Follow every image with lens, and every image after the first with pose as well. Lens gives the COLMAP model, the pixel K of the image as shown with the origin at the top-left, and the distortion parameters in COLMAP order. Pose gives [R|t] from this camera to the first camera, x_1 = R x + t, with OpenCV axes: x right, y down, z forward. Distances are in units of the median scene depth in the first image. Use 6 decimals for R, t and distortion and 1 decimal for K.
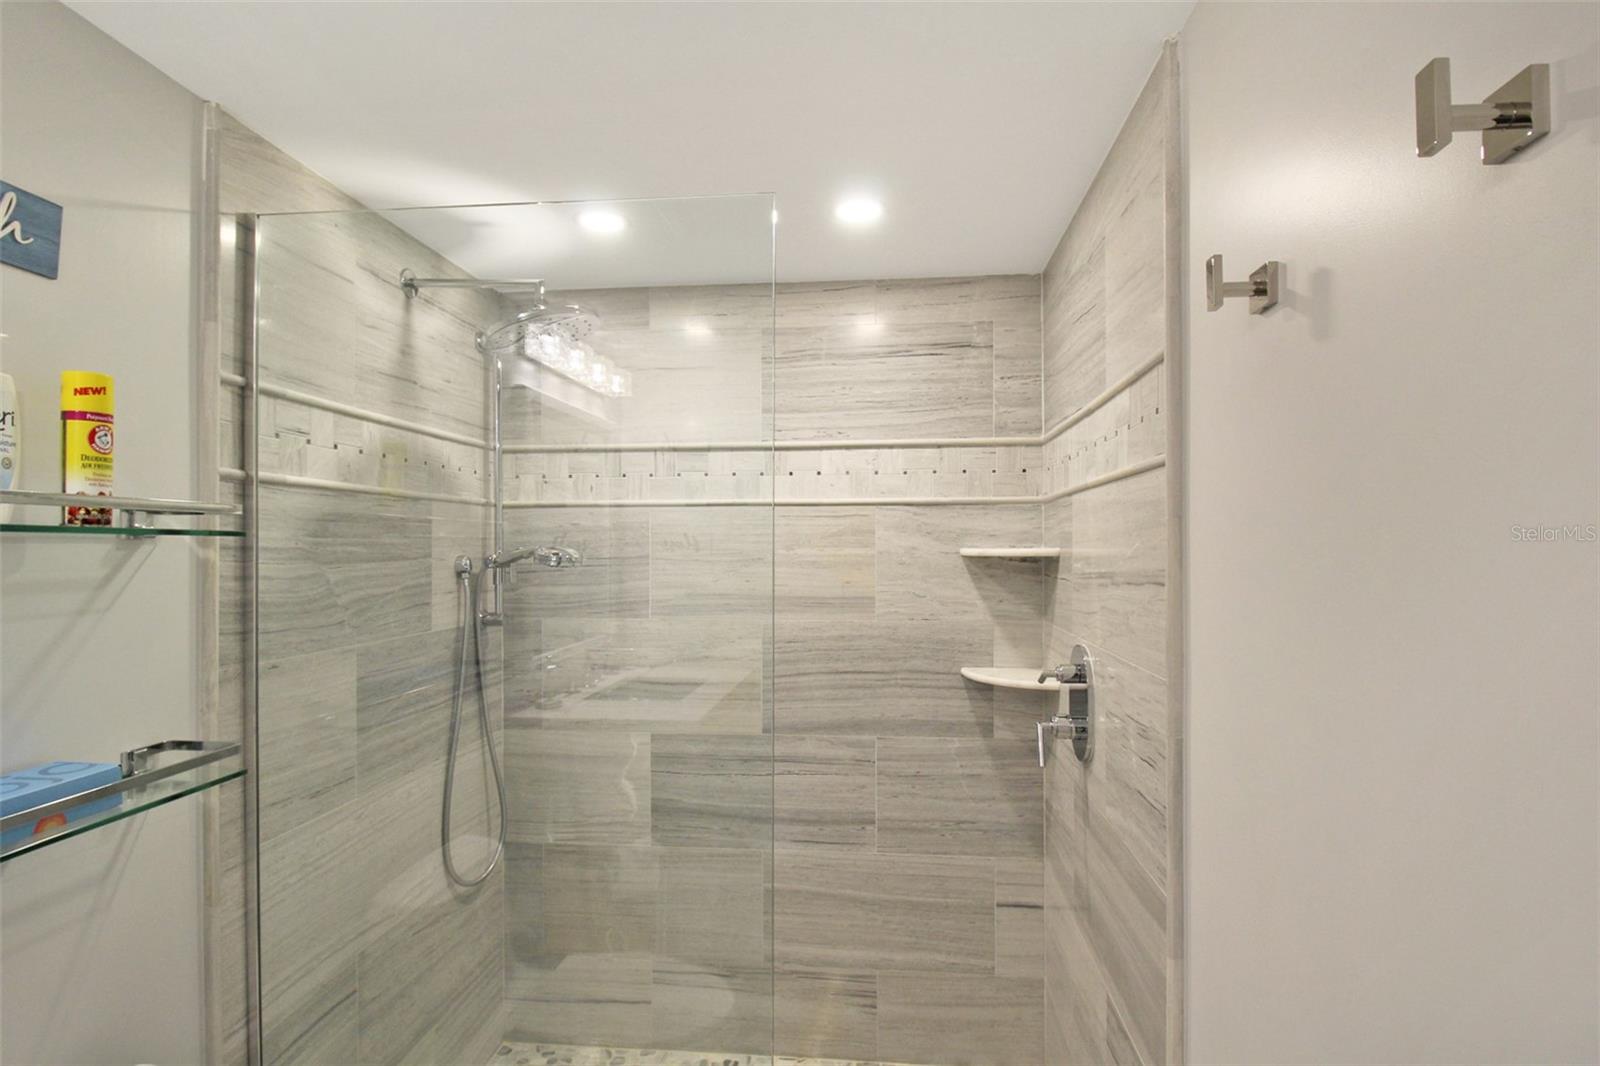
lens RADIAL K [[798.0, 0, 791.3], [0, 798.0, 547.0], [0, 0, 1]] dist [0.016532, -0.022492]
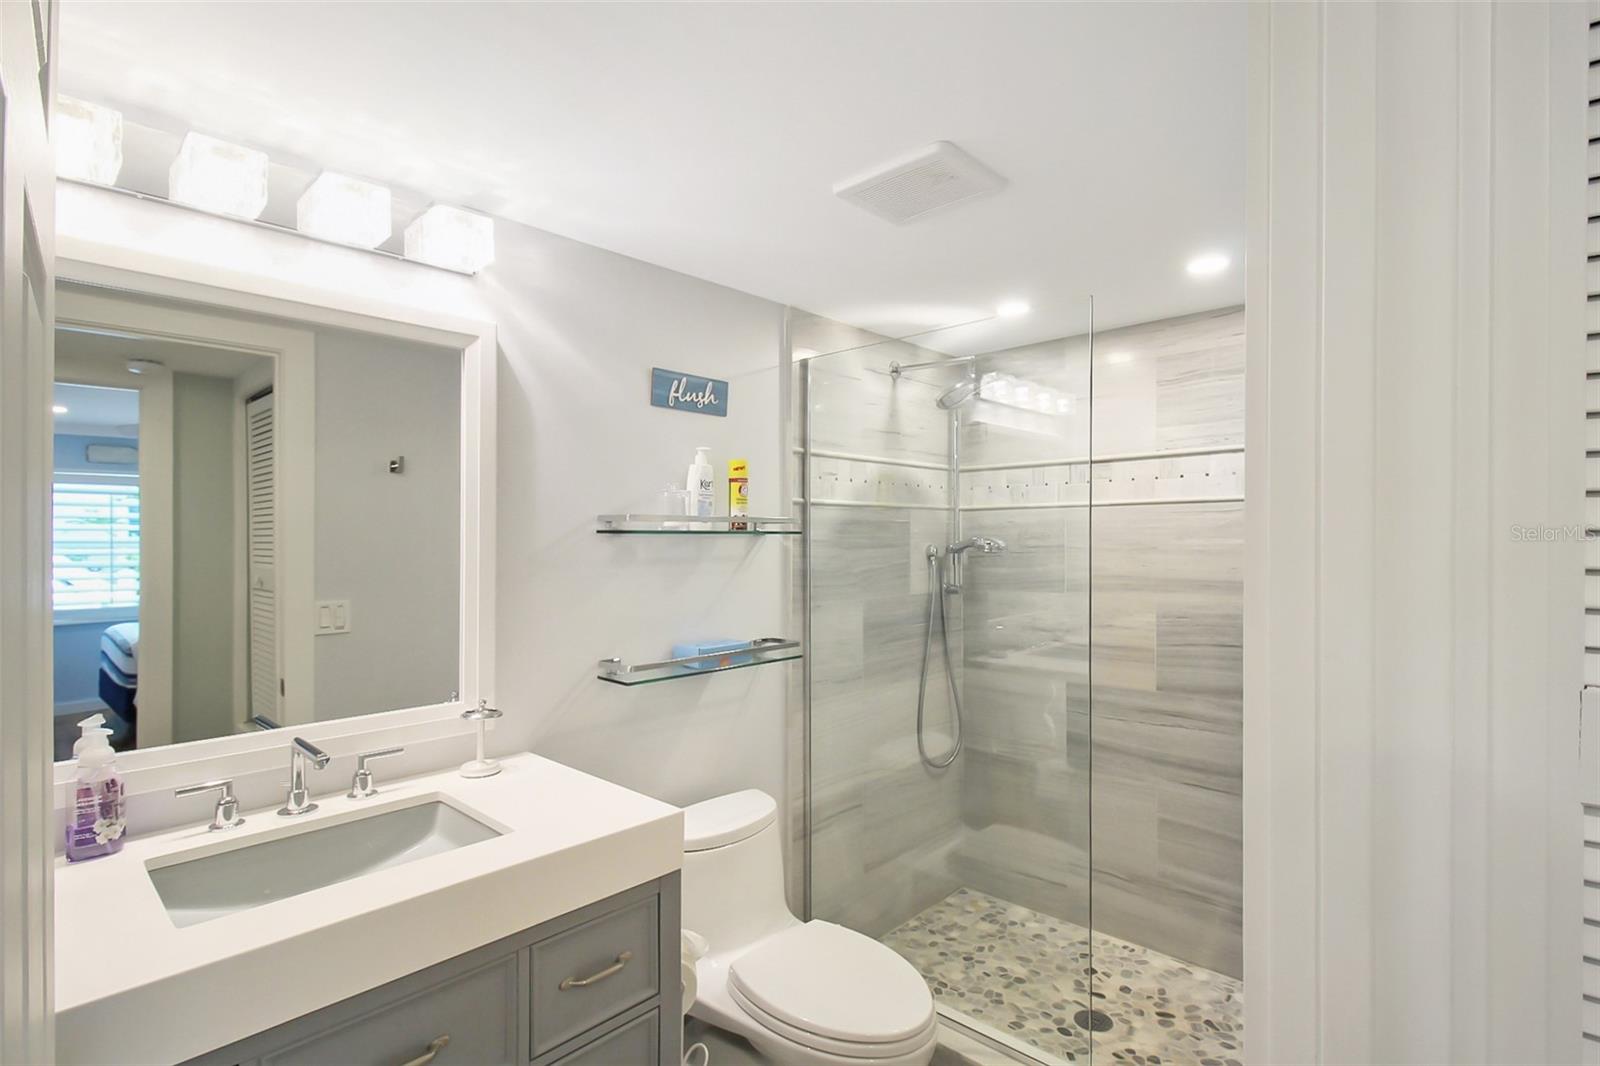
lens RADIAL K [[803.4, 0, 800.0], [0, 803.4, 533.0], [0, 0, 1]] dist [0.002834, -0.000248]
pose [[0.793036, -0.008000, -0.609123, 0.327467], [0.004730, 0.999964, -0.006976, -0.002228], [0.609157, 0.002651, 0.793045, -0.355871]]
